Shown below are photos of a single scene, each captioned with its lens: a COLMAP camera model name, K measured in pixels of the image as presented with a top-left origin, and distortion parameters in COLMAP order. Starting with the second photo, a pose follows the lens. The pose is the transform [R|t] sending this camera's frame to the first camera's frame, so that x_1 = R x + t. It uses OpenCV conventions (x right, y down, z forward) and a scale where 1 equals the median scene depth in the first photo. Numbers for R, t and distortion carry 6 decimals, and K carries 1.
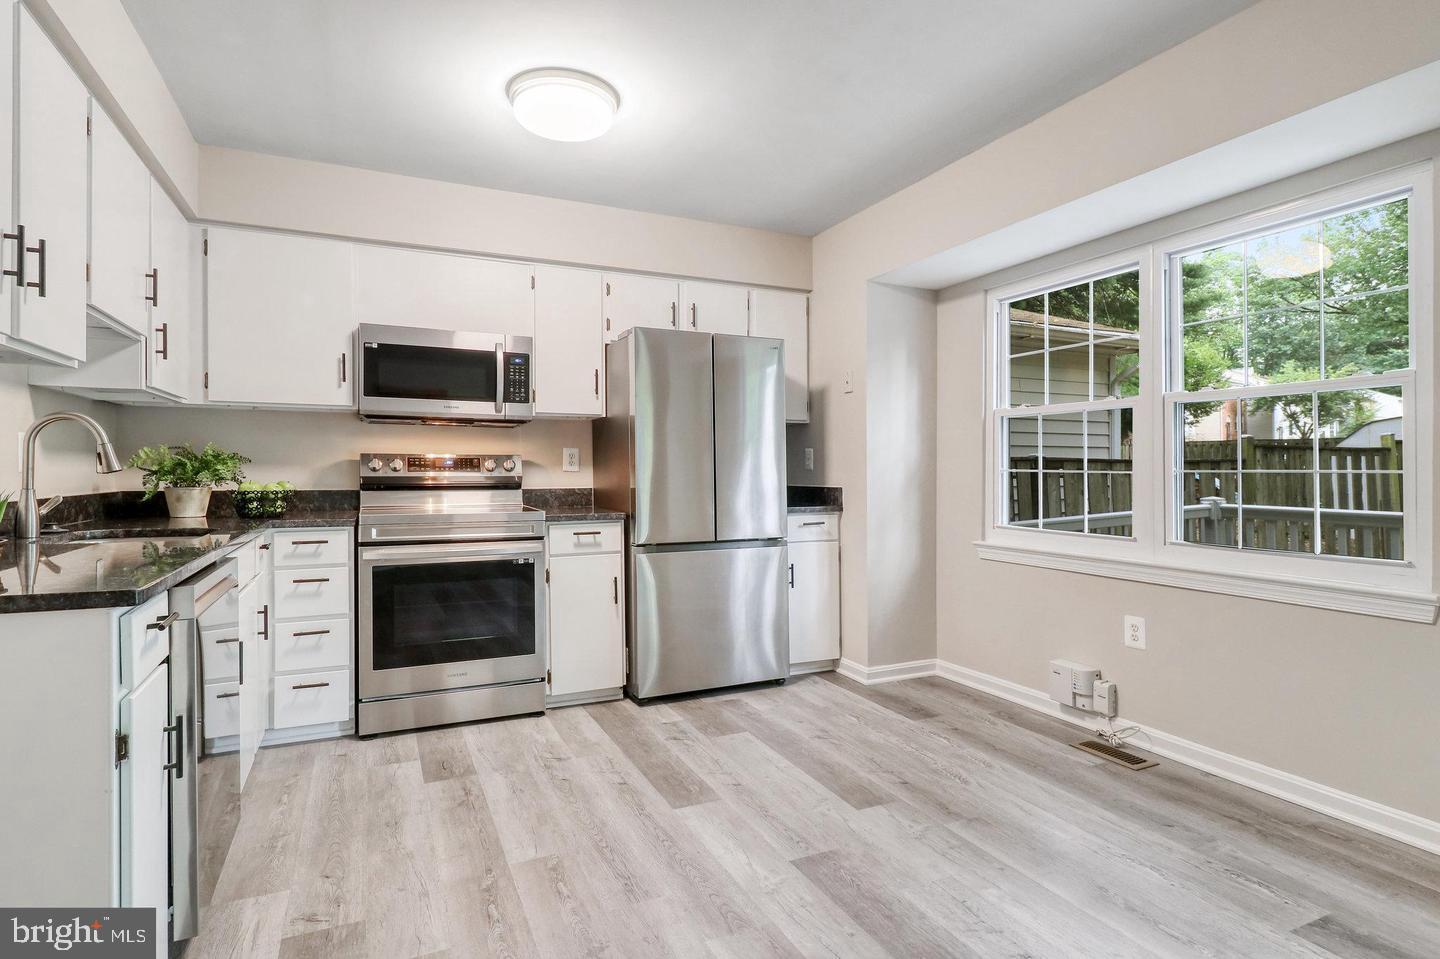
lens RADIAL K [[739.2, 0, 720.0], [0, 739.2, 479.5], [0, 0, 1]] dist [-0.013364, -0.000422]
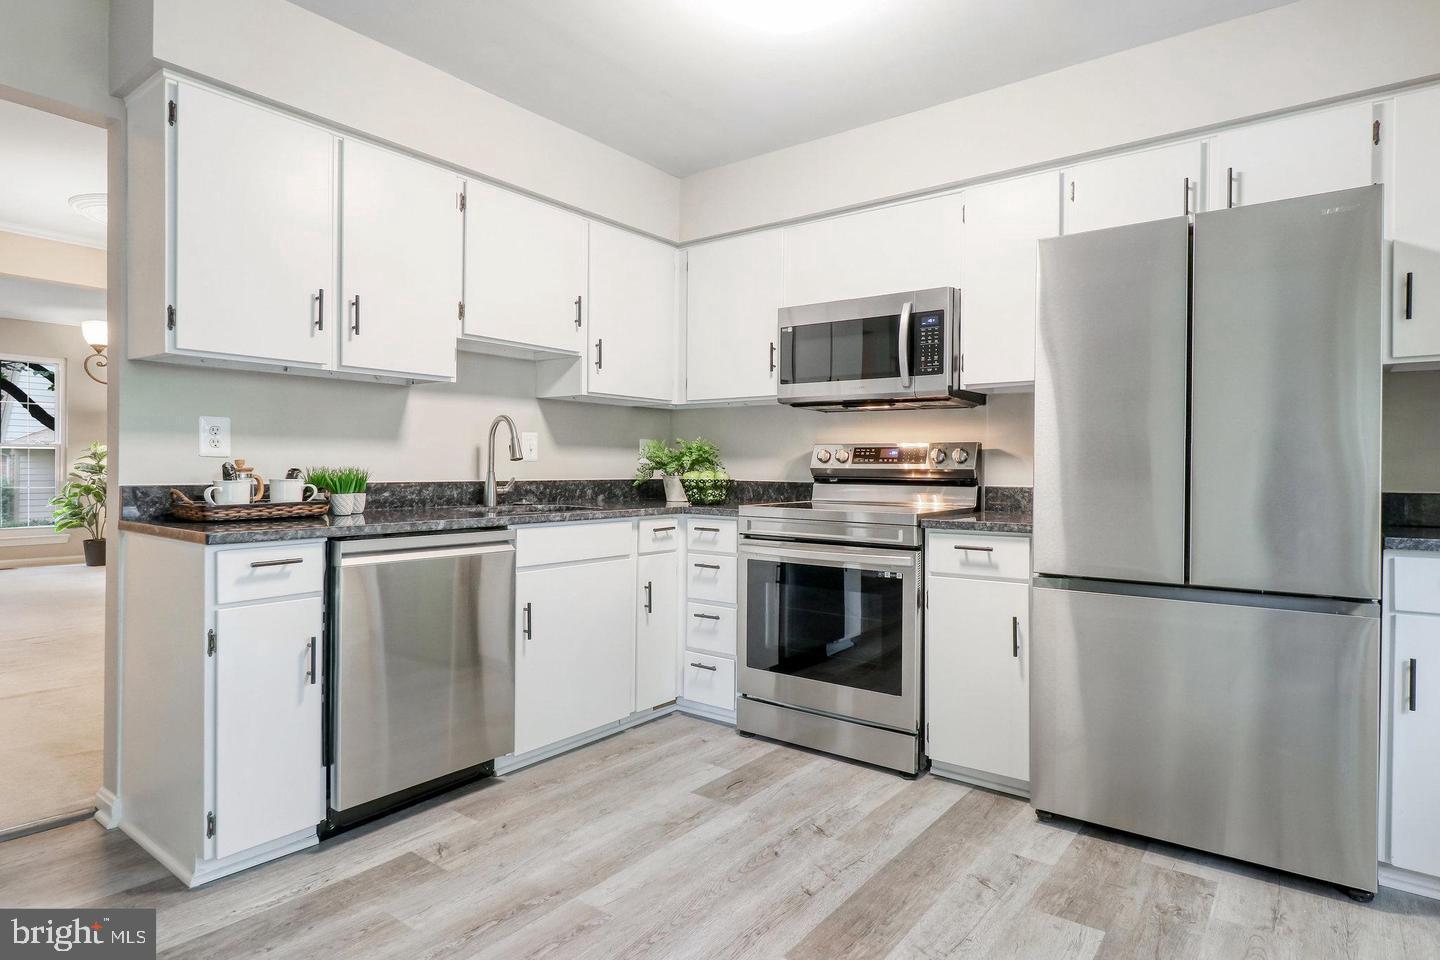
lens RADIAL K [[785.7, 0, 721.7], [0, 785.7, 484.6], [0, 0, 1]] dist [-0.003120, -0.000766]
pose [[0.462784, 0.021224, -0.886217, 0.373578], [-0.016967, 0.999742, 0.015083, 0.003996], [0.886309, 0.008056, 0.463025, 0.428136]]
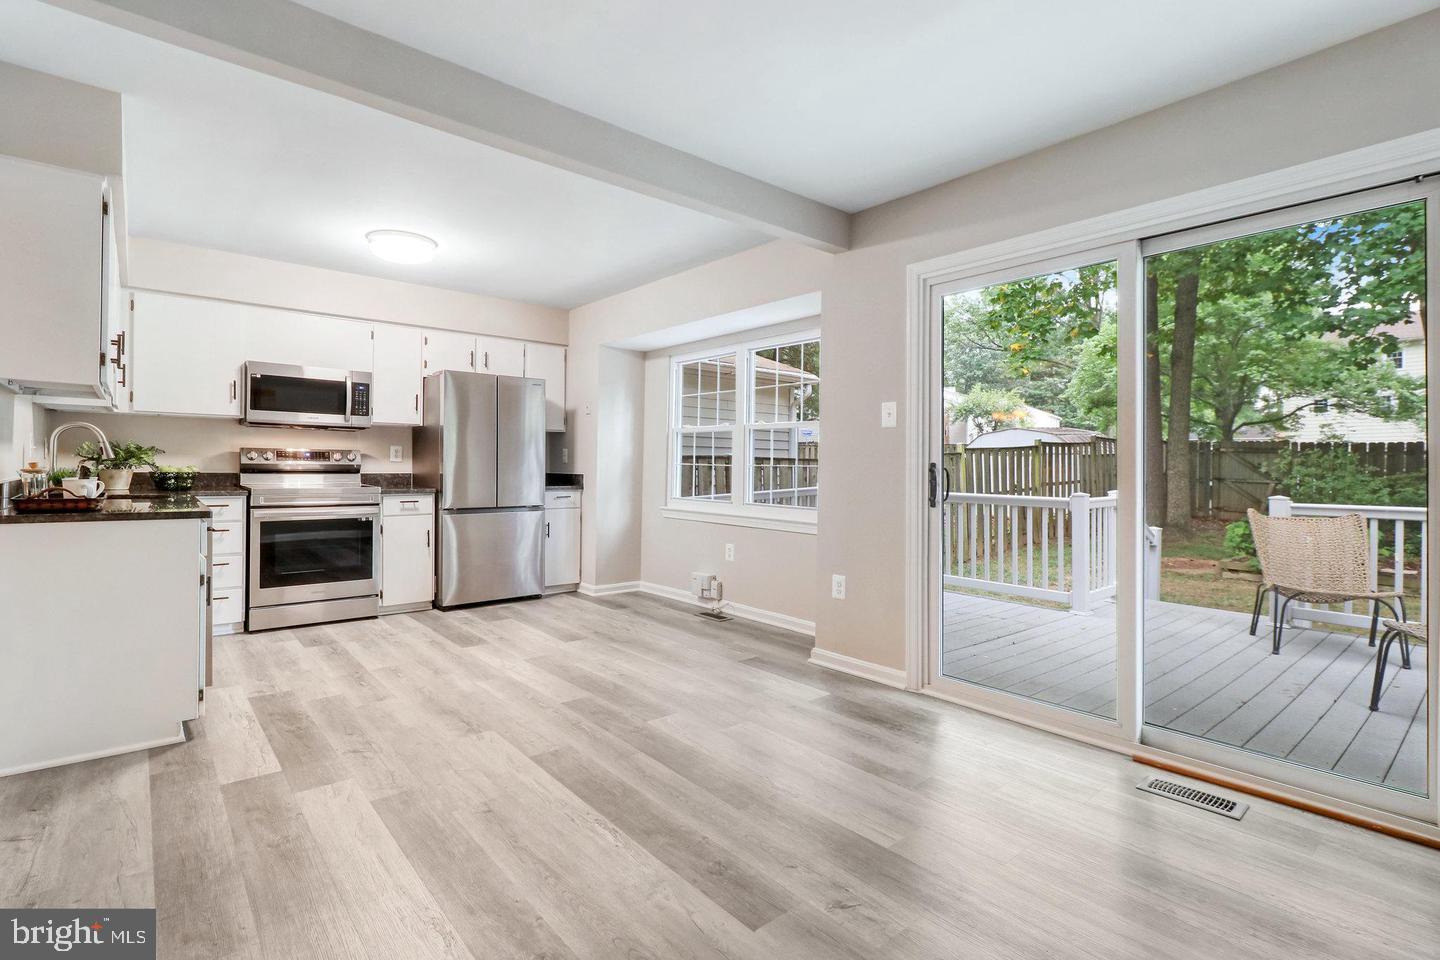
lens RADIAL K [[690.3, 0, 712.4], [0, 690.3, 457.3], [0, 0, 1]] dist [0.002370, 0.000357]
pose [[0.966249, 0.014054, 0.257225, 0.060375], [-0.008688, 0.999721, -0.021985, 0.005920], [-0.257462, 0.019008, 0.966101, -0.562819]]
